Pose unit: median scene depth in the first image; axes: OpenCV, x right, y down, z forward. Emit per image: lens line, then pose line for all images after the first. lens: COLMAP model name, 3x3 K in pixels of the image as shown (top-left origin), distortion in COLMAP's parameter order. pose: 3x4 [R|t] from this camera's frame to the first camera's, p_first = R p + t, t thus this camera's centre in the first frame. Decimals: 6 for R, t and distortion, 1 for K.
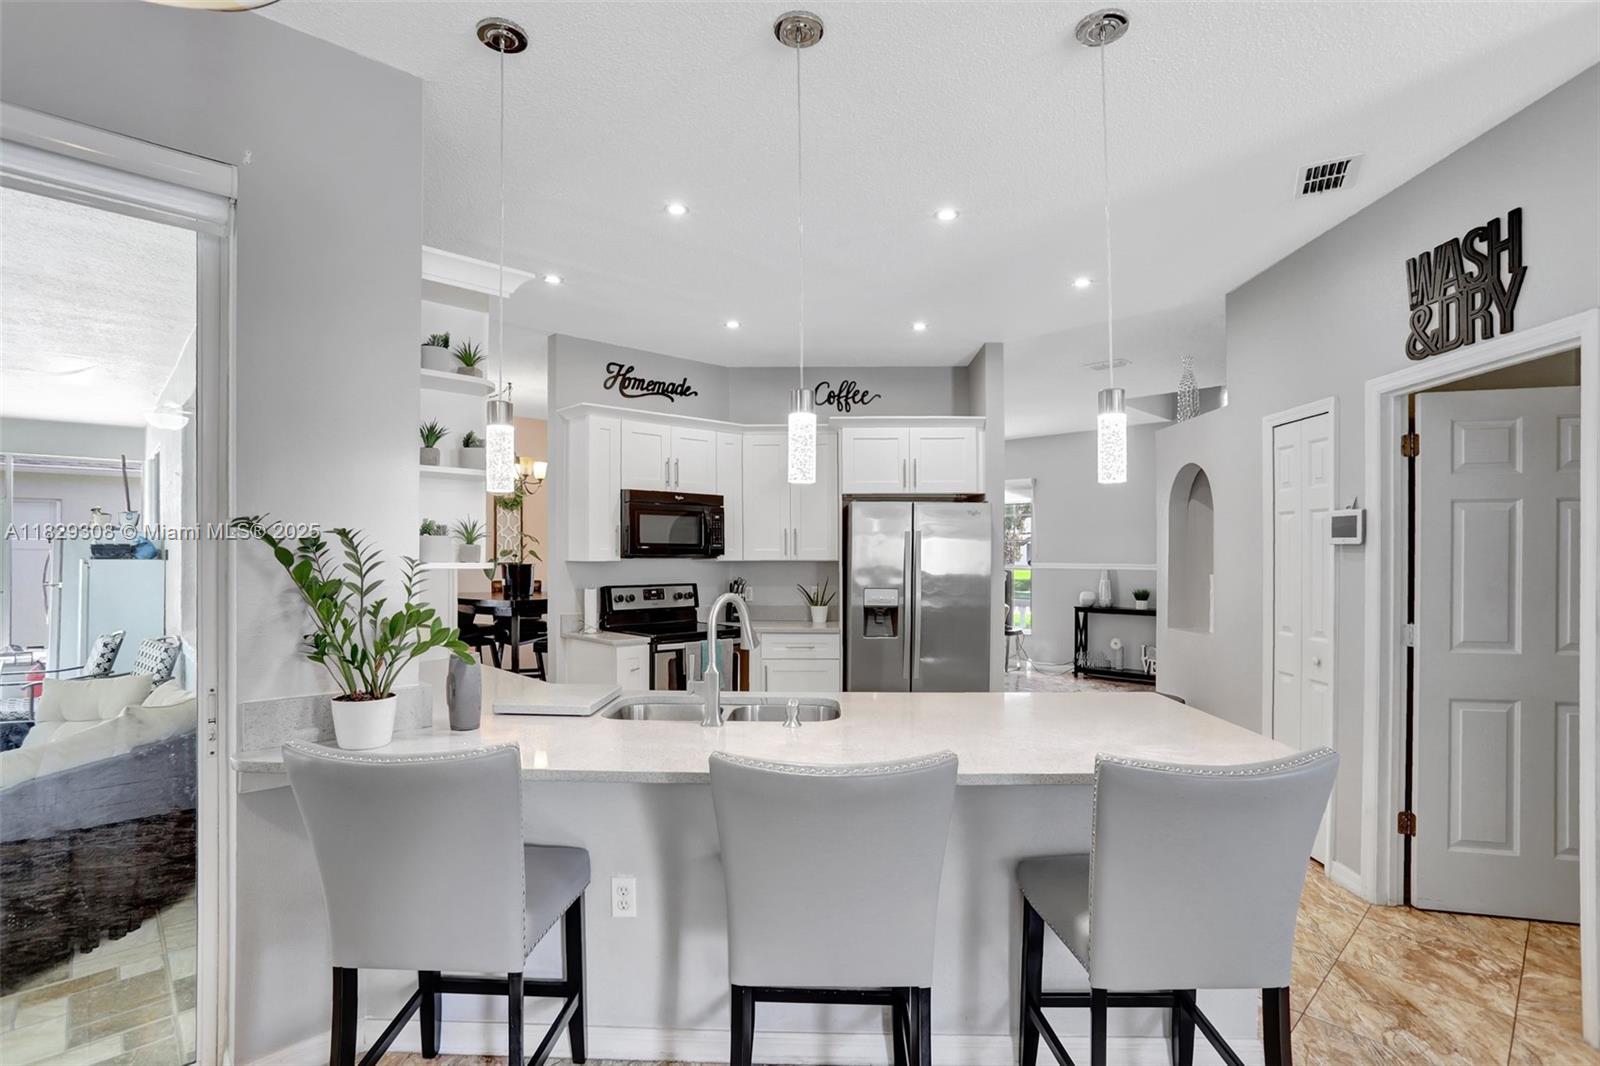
lens RADIAL K [[779.3, 0, 795.6], [0, 779.3, 552.7], [0, 0, 1]] dist [-0.077760, 0.038299]
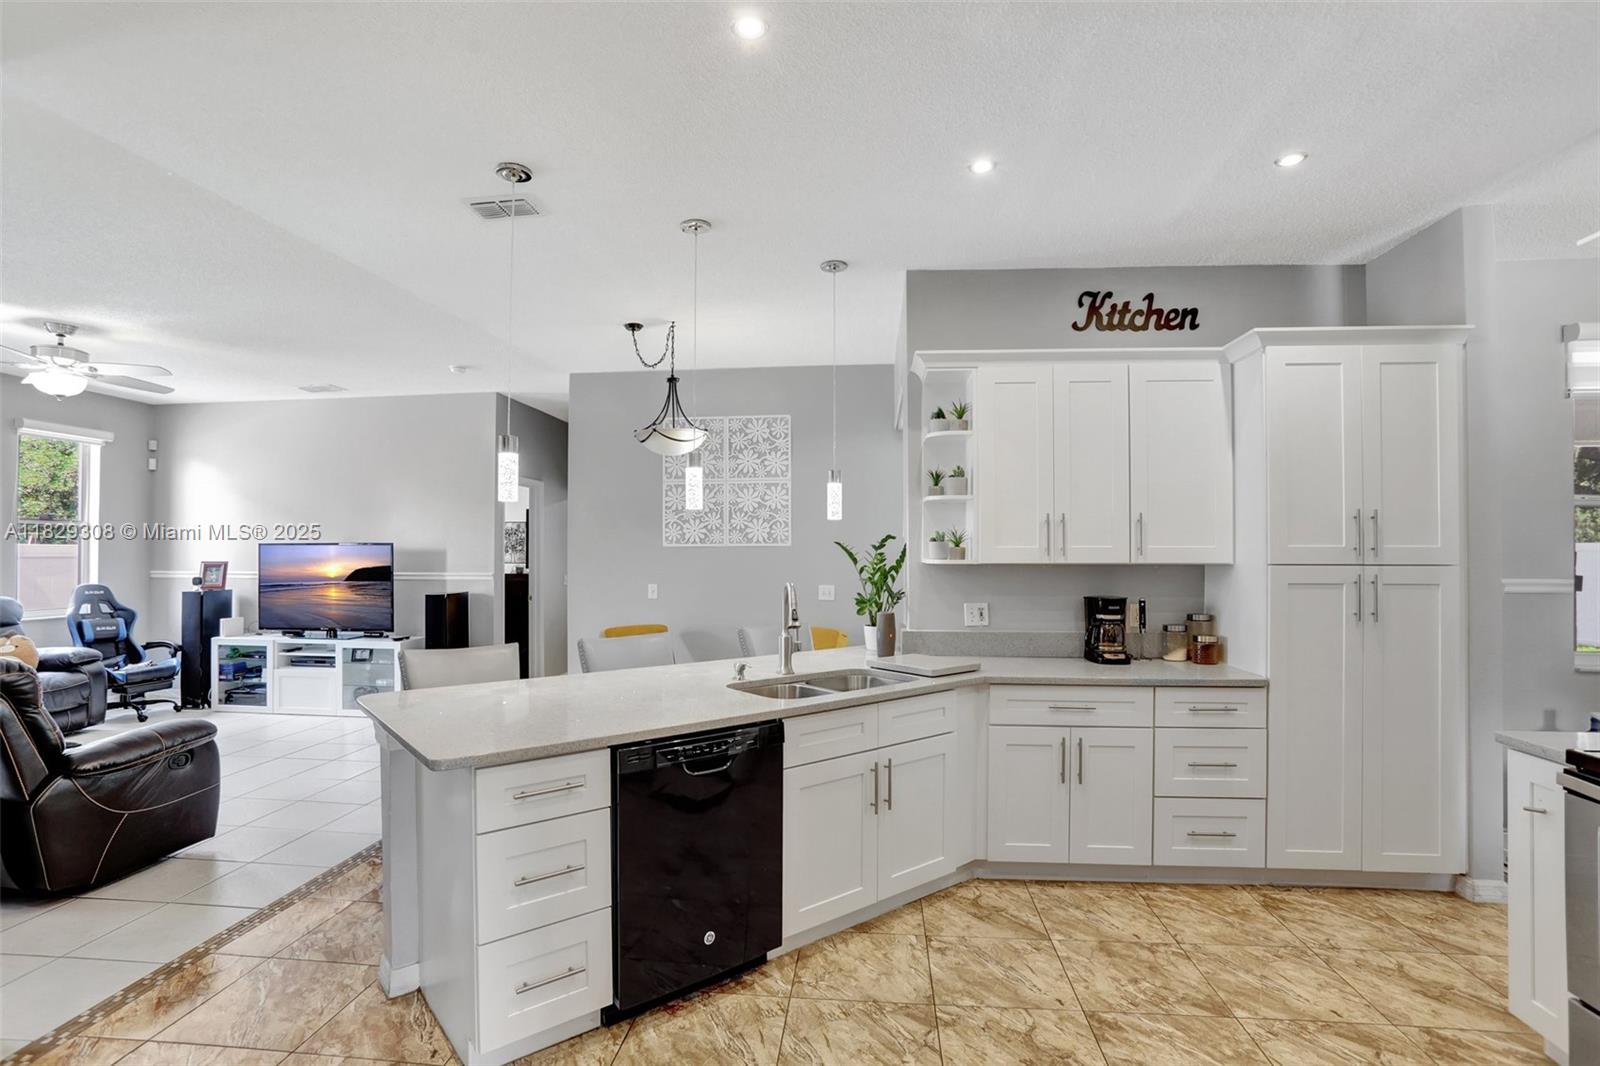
lens RADIAL K [[792.6, 0, 793.8], [0, 792.6, 539.8], [0, 0, 1]] dist [-0.077597, 0.040229]
pose [[-0.758068, -0.010215, -0.652095, 0.358764], [0.000545, 0.999867, -0.016296, -0.000196], [0.652175, -0.012709, -0.757962, 0.924622]]
